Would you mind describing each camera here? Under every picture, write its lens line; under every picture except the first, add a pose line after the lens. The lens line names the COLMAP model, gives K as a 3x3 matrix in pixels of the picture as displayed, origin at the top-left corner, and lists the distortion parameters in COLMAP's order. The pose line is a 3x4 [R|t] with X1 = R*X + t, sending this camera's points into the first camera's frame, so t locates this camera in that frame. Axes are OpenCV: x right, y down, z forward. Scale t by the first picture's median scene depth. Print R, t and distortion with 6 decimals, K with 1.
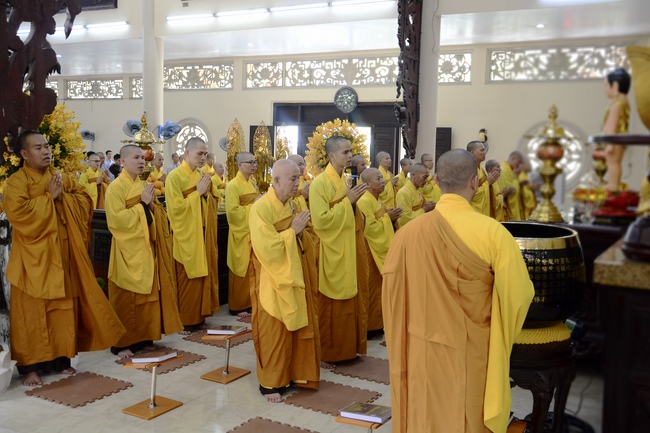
lens RADIAL K [[737.6, 0, 324.5], [0, 737.6, 214.8], [0, 0, 1]] dist [0.053507, 0.000000]
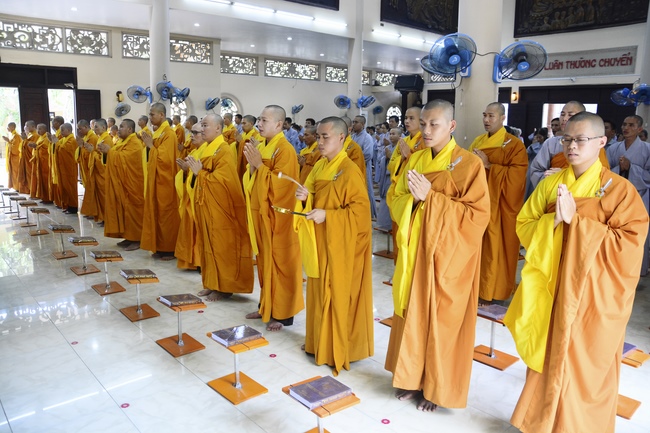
lens RADIAL K [[521.7, 0, 321.8], [0, 521.7, 217.4], [0, 0, 1]] dist [-0.140078, 0.104945]
pose [[0.320990, -0.201165, 0.925472, -0.590454], [0.059491, 0.979535, 0.192282, -0.049534], [-0.945212, -0.006663, 0.326388, 0.360862]]
